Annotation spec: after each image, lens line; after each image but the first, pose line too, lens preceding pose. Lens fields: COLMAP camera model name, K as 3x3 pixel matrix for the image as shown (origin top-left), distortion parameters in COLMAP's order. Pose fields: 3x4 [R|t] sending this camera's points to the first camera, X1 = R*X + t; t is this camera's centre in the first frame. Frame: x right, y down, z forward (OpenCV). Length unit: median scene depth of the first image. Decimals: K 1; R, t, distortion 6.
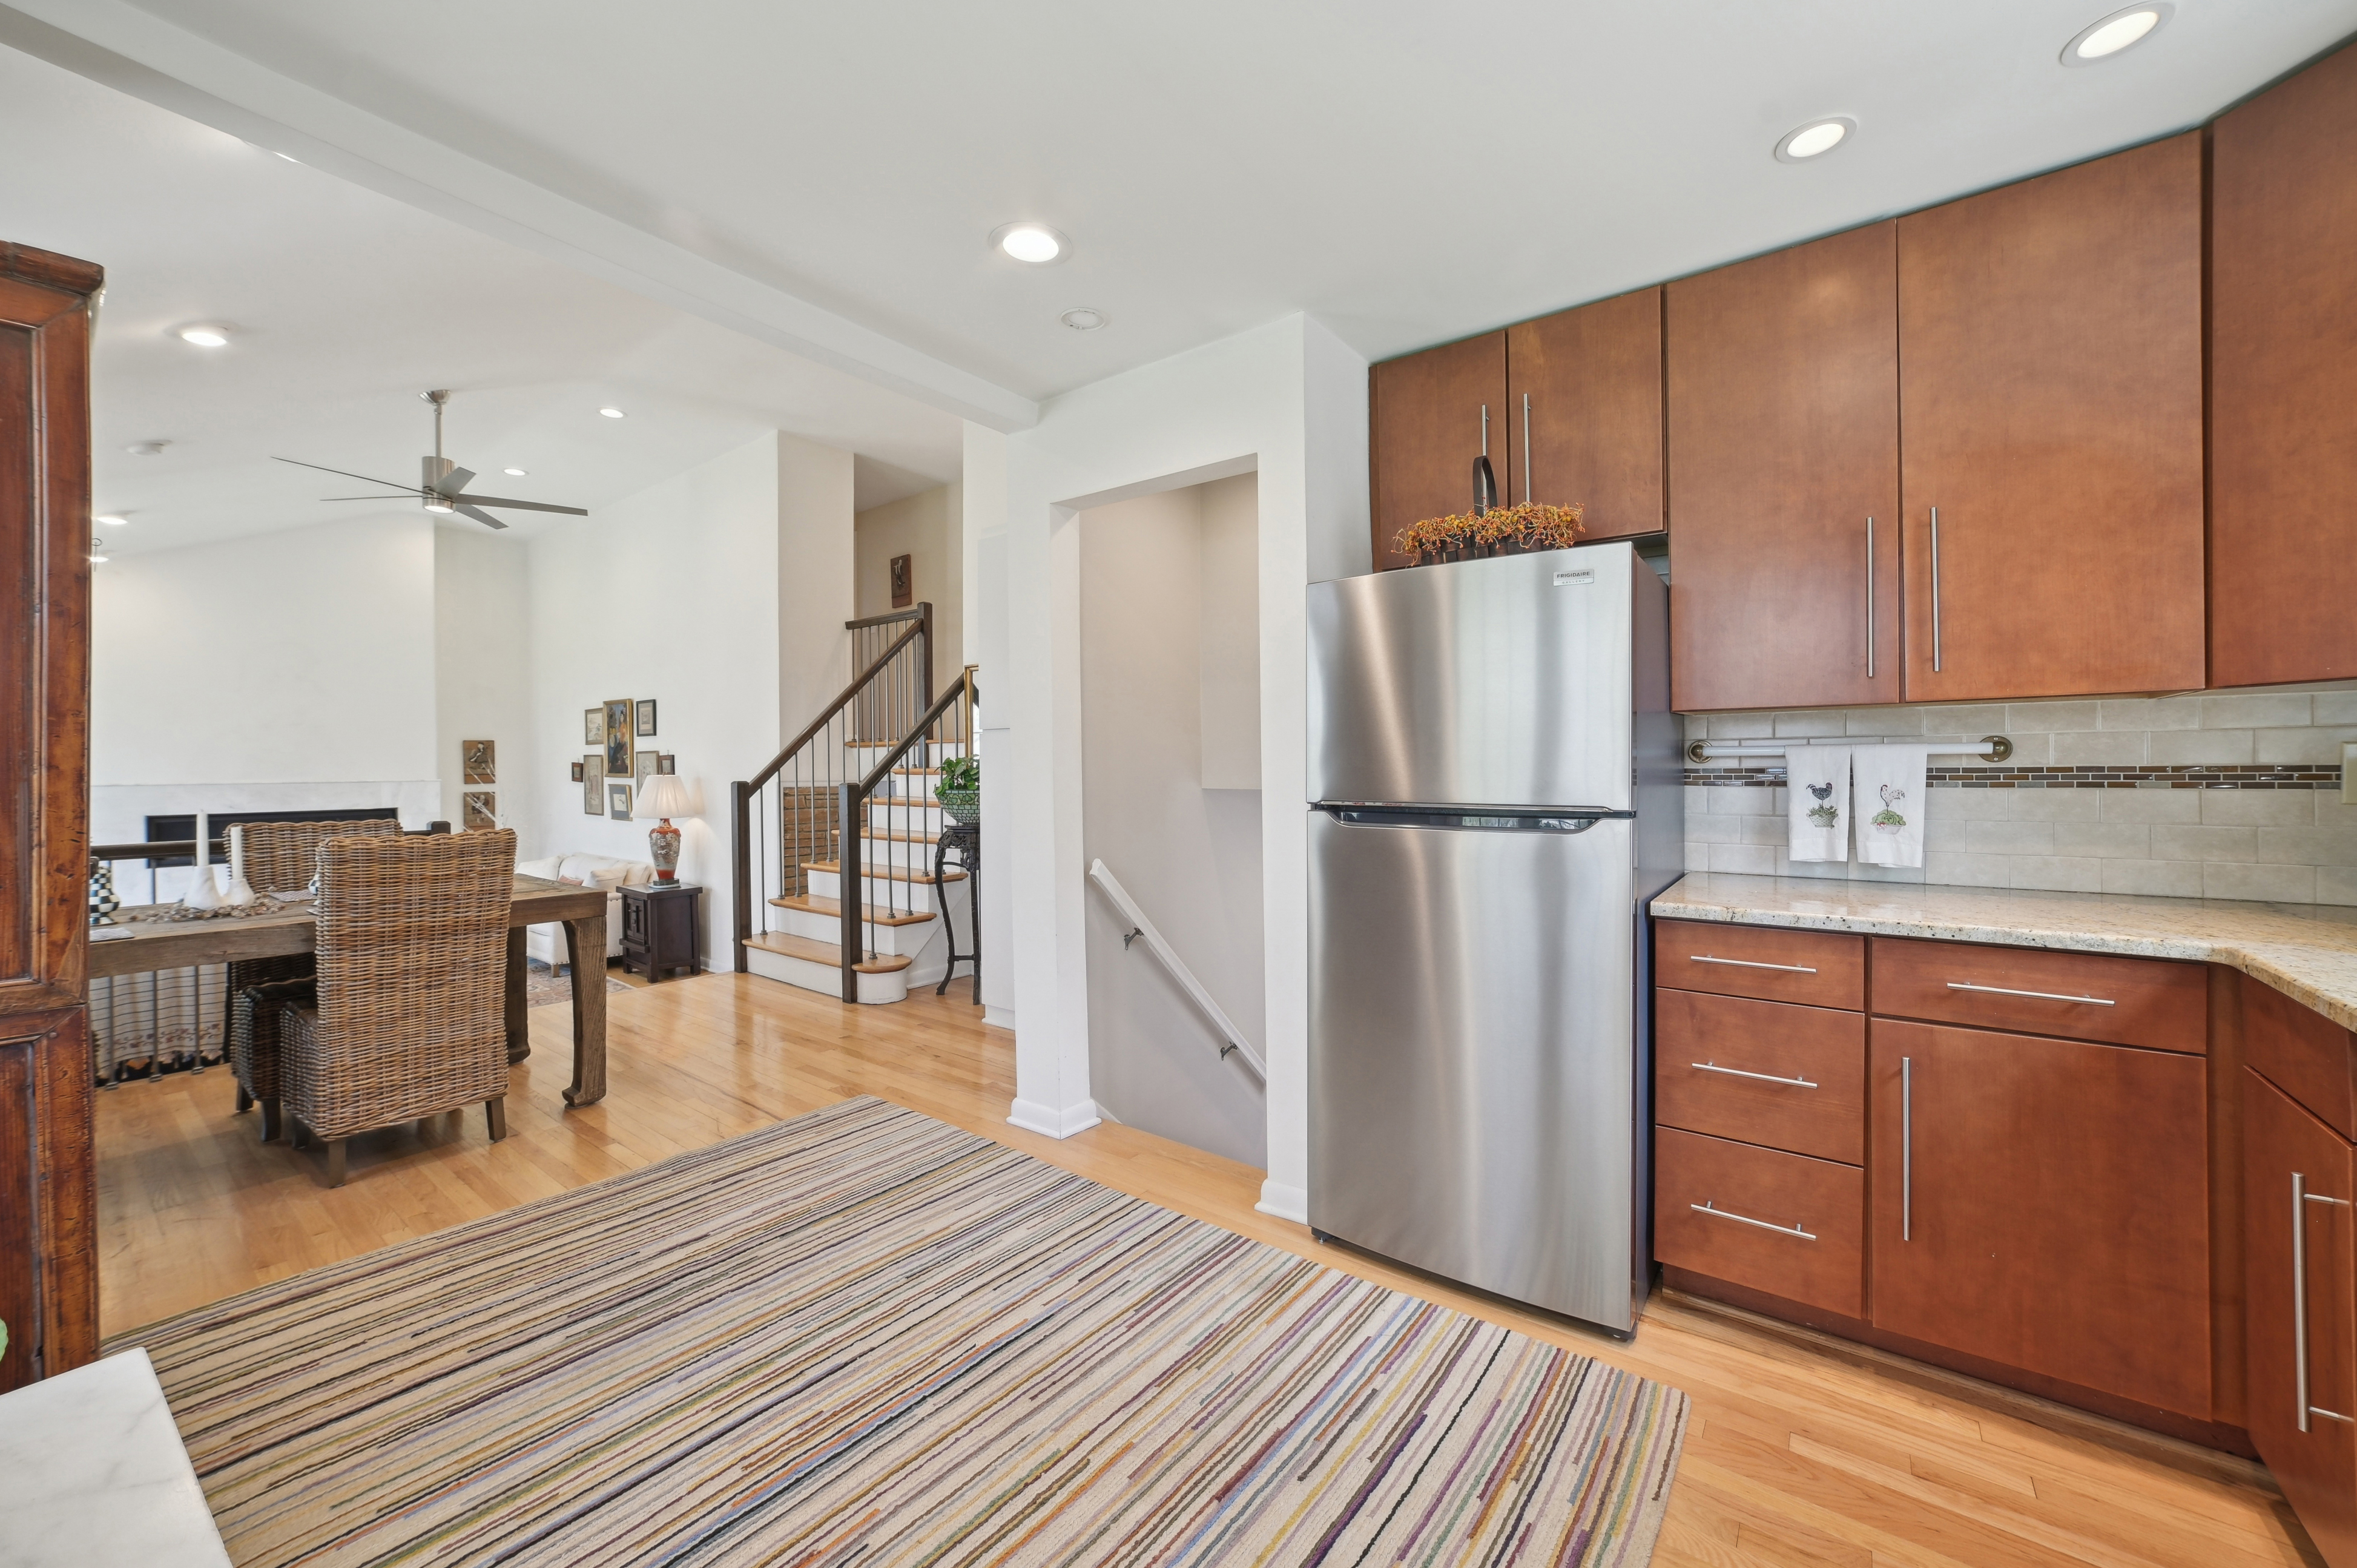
lens RADIAL K [[904.6, 0, 1181.3], [0, 904.6, 772.6], [0, 0, 1]] dist [-0.017756, 0.003963]
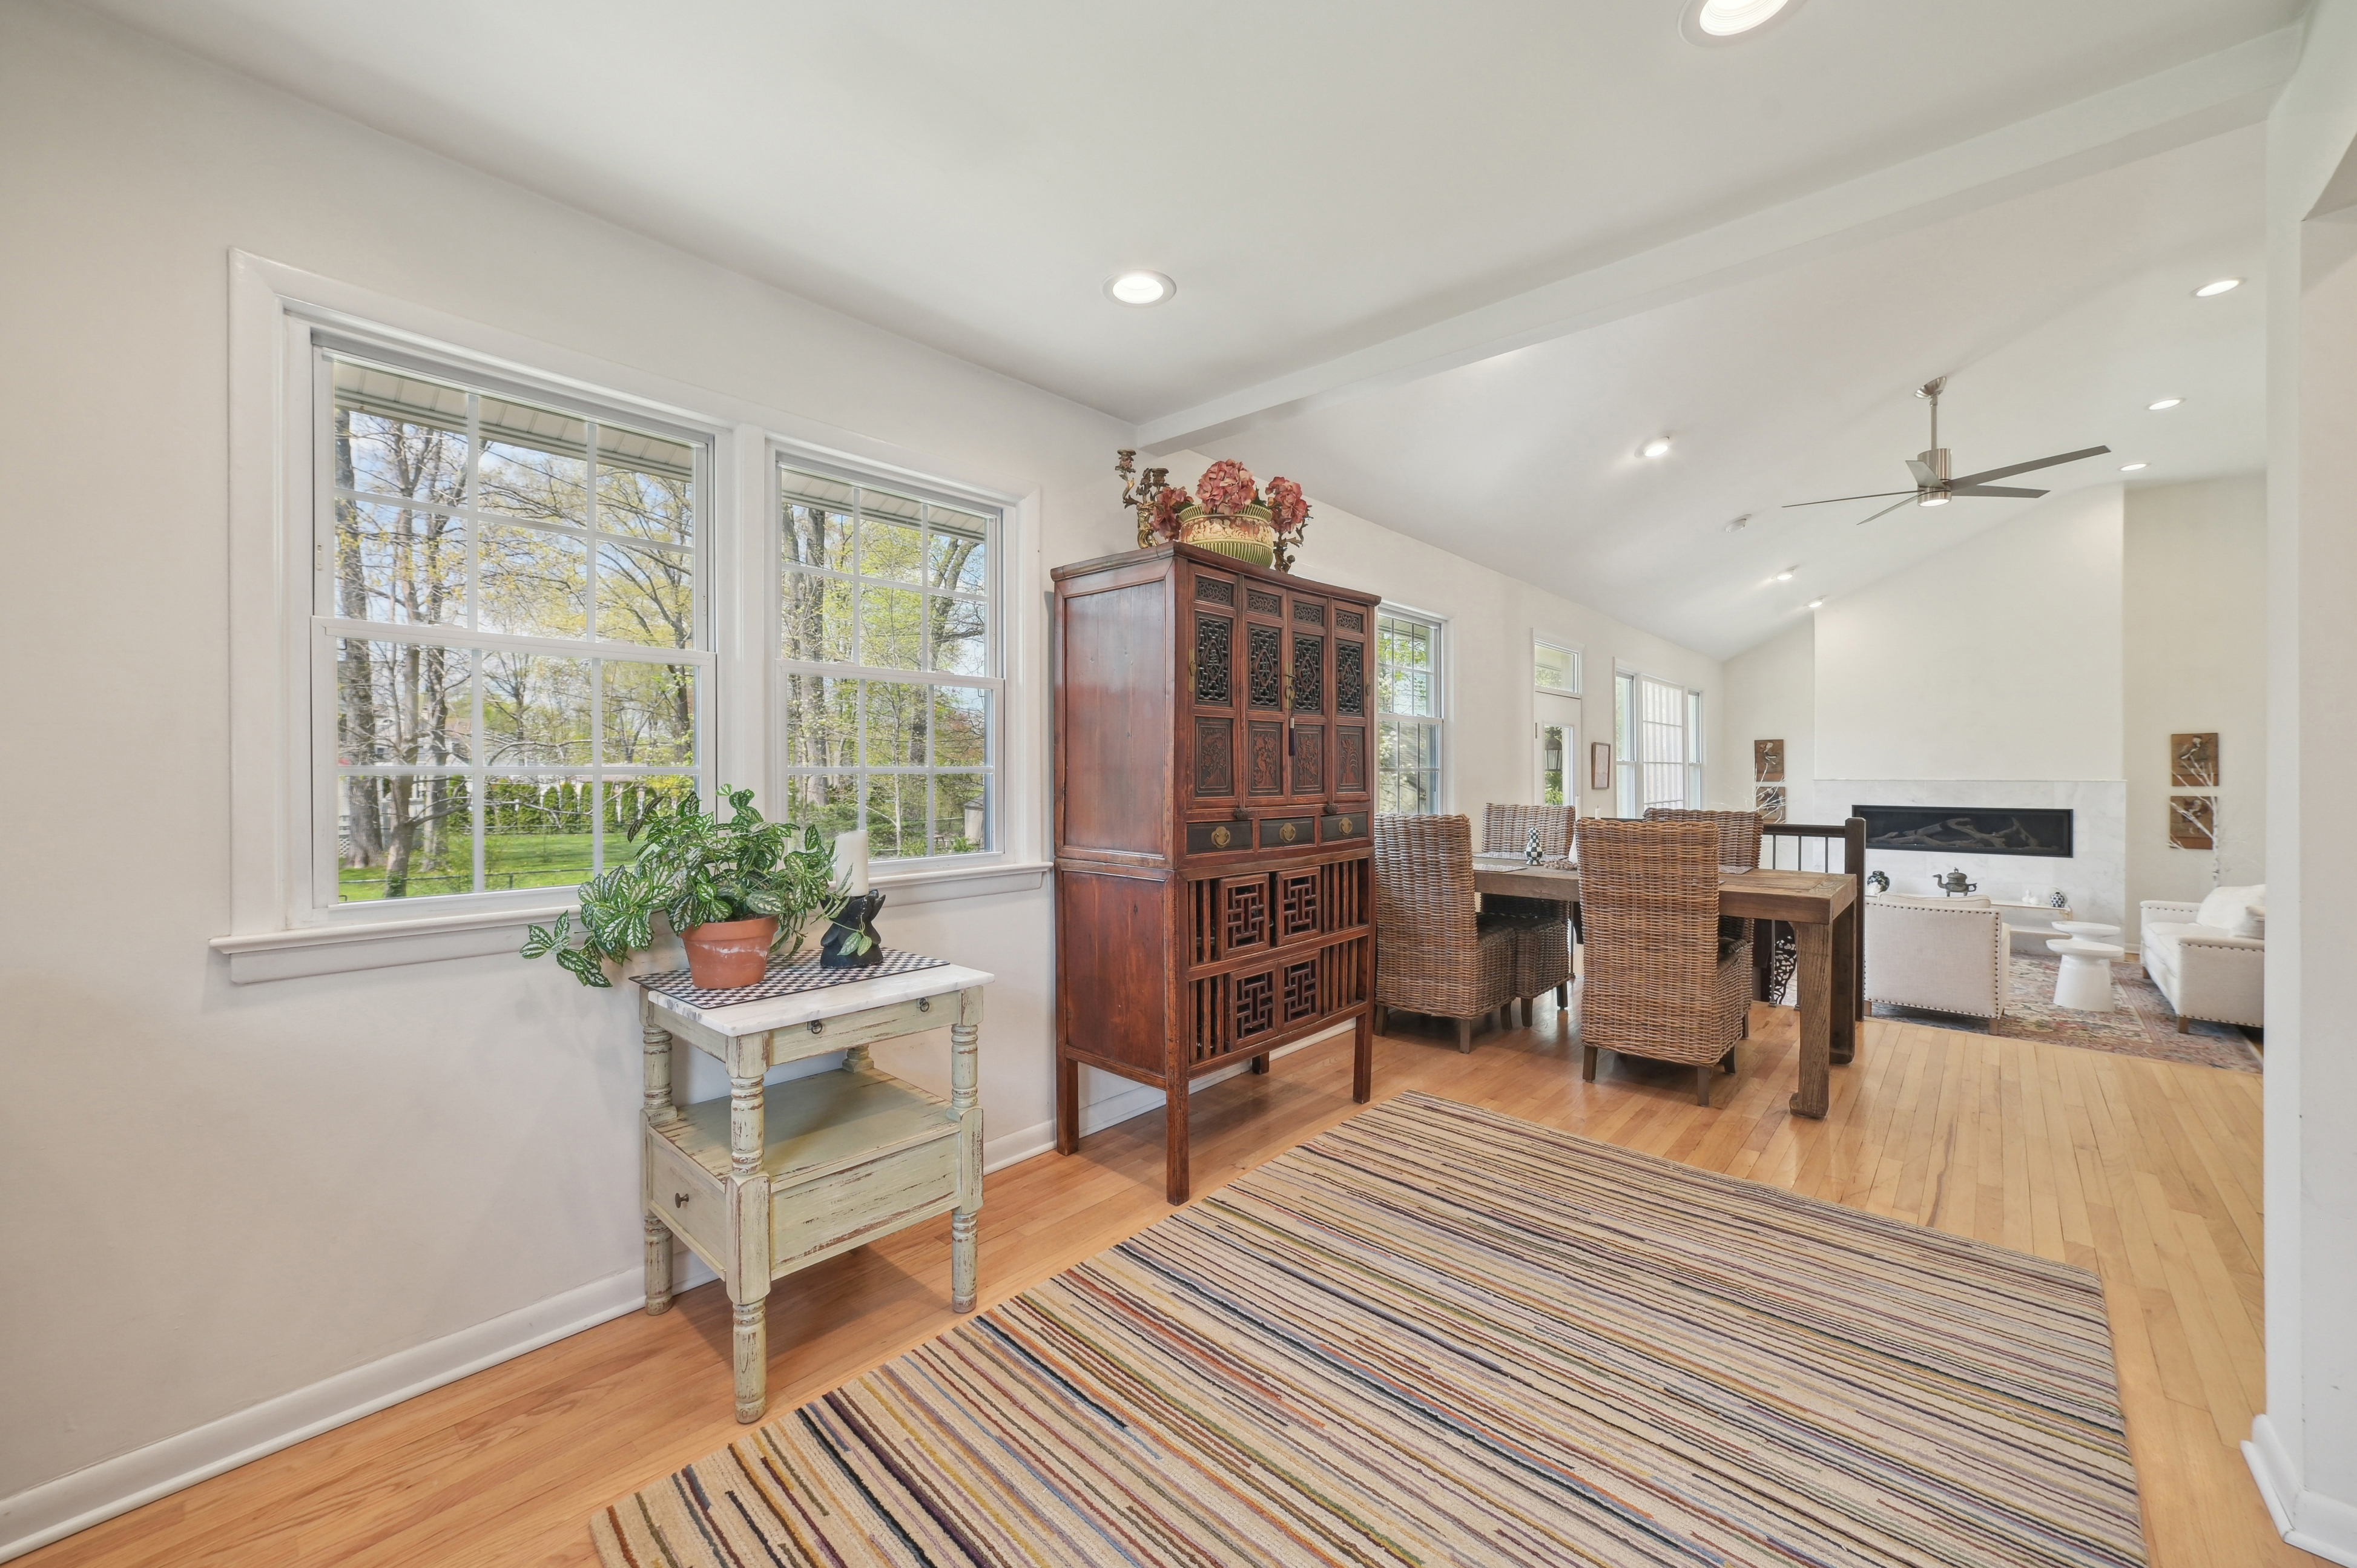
lens RADIAL K [[904.6, 0, 1168.8], [0, 904.6, 776.2], [0, 0, 1]] dist [-0.017756, 0.003963]
pose [[-0.098949, 0.011898, -0.995021, 0.514665], [-0.006948, 0.999896, 0.012647, -0.003237], [0.995068, 0.008165, -0.098856, 0.592743]]
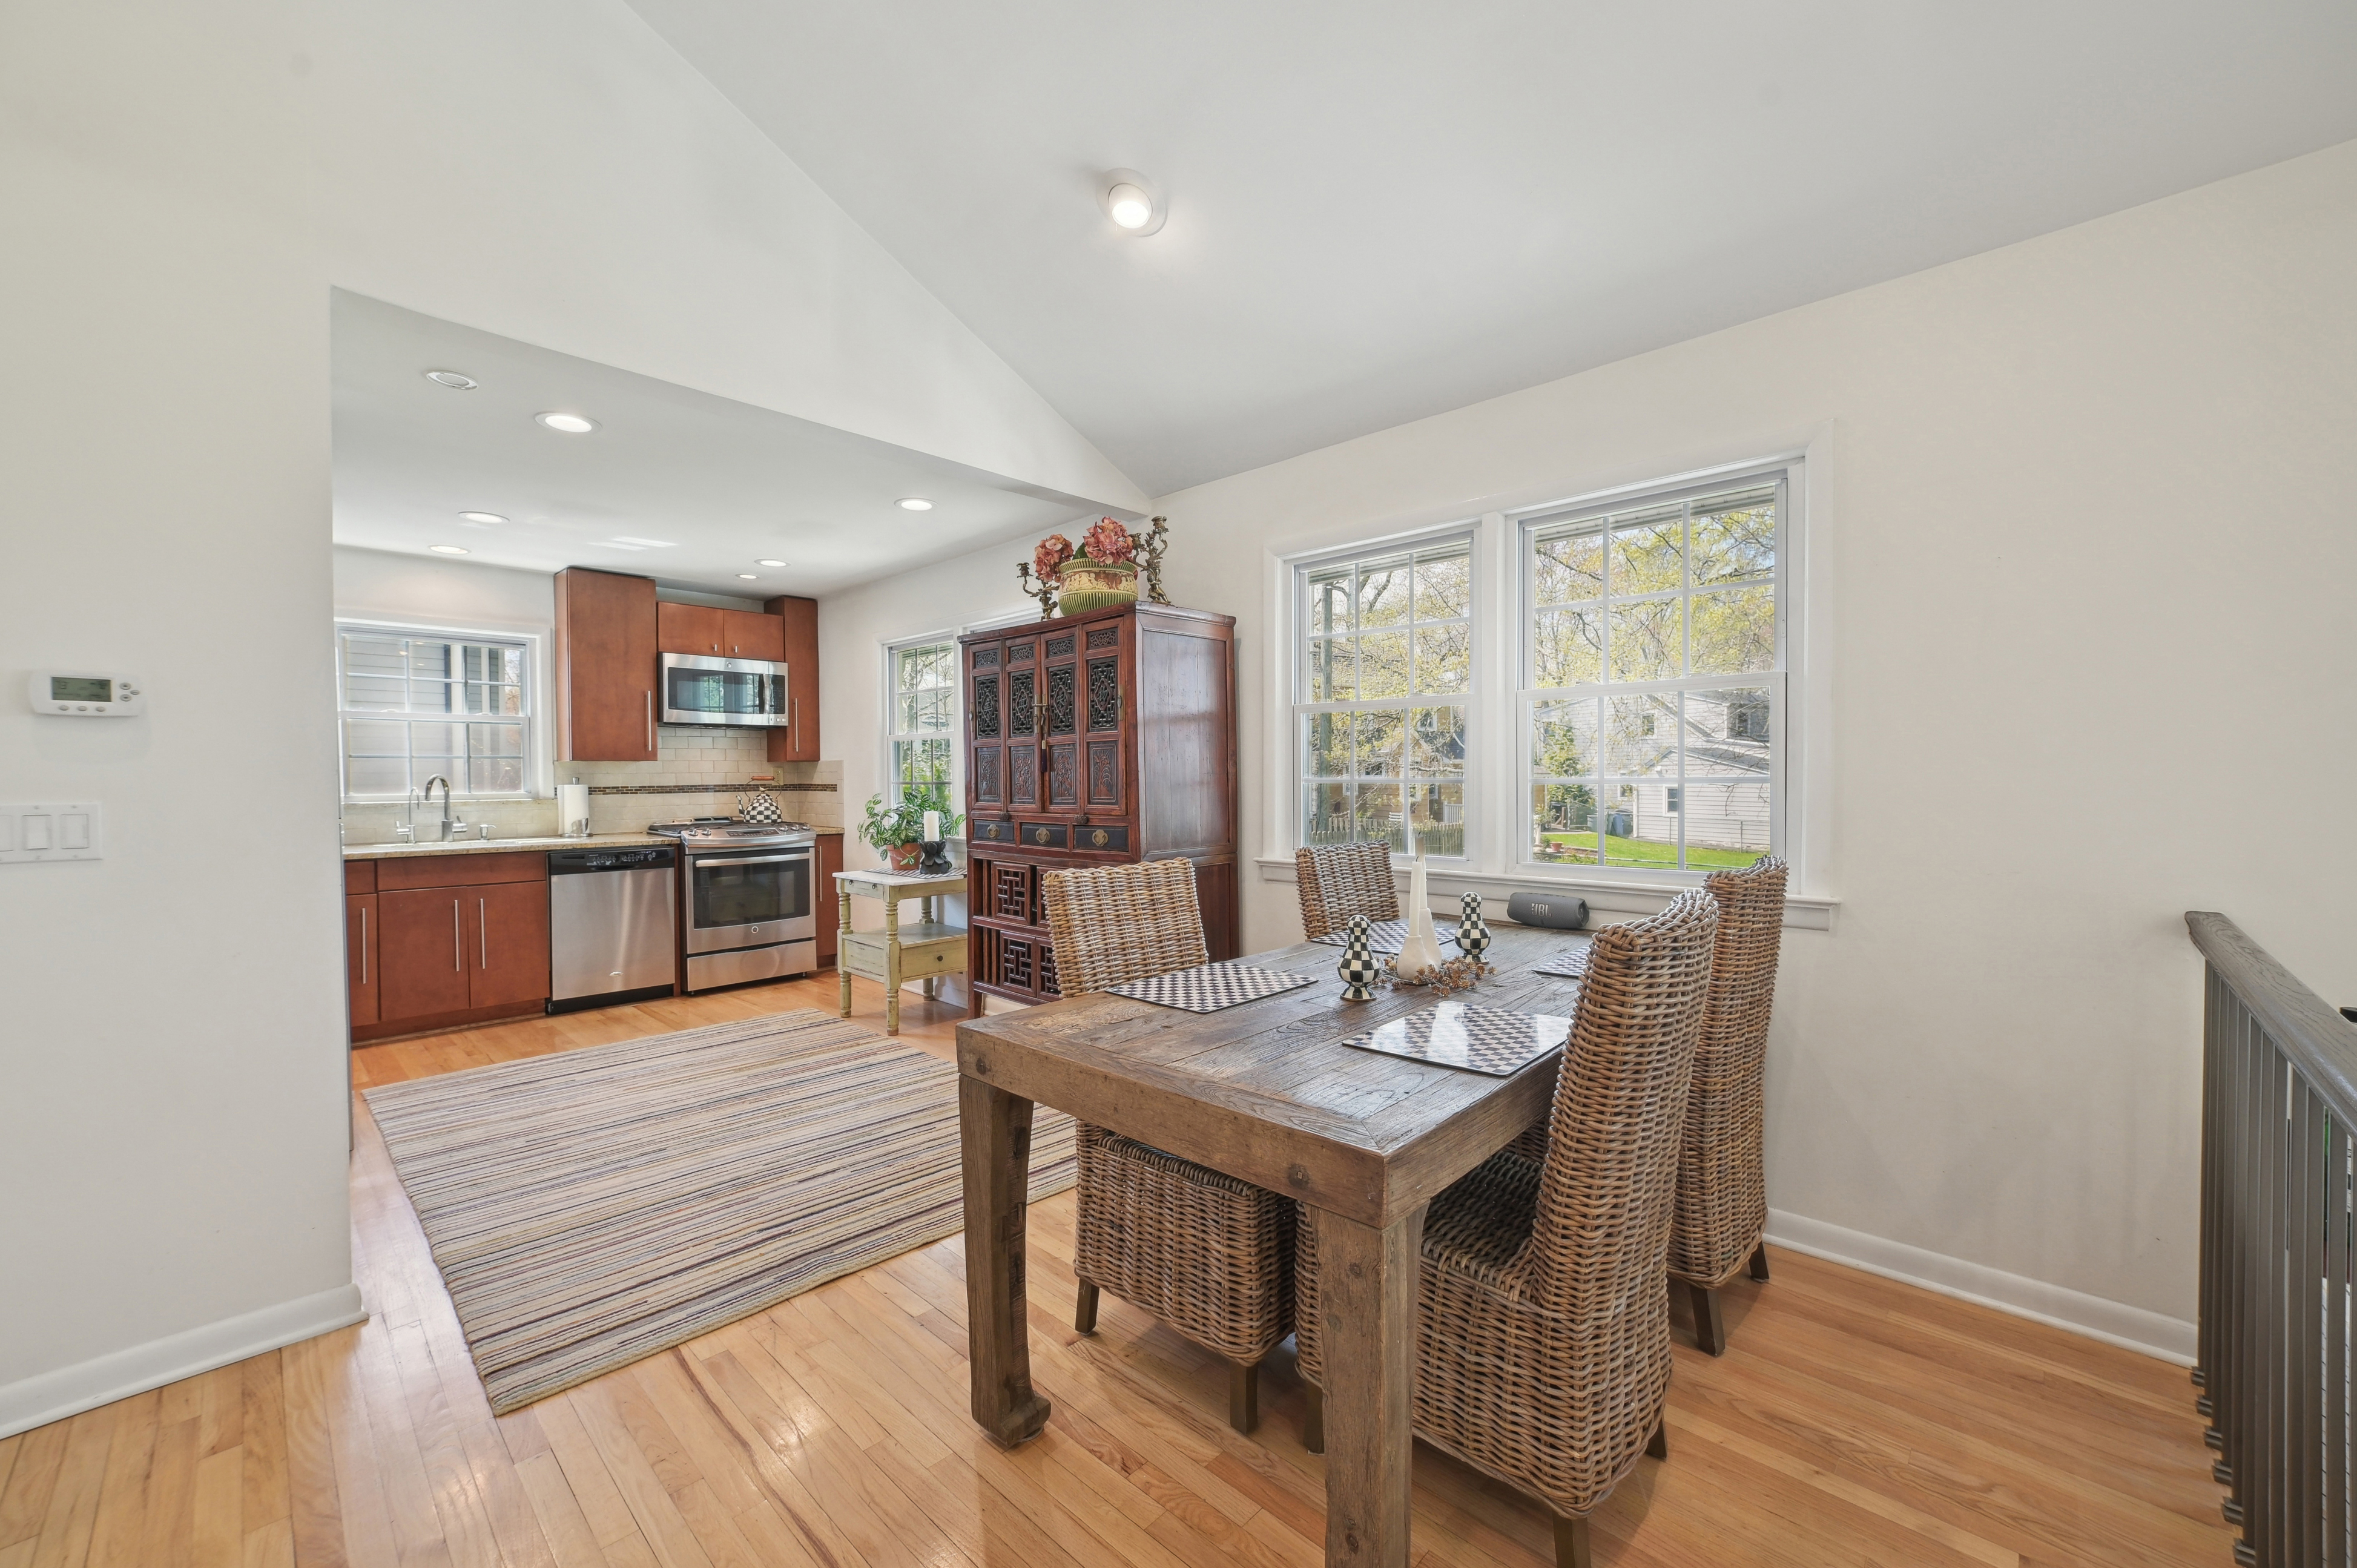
lens RADIAL K [[904.6, 0, 1158.0], [0, 904.6, 794.0], [0, 0, 1]] dist [-0.017756, 0.003963]
pose [[-0.992342, 0.011700, 0.122969, -1.181802], [0.015085, 0.999531, 0.026632, -0.018315], [-0.122600, 0.028283, -0.992053, 2.163648]]
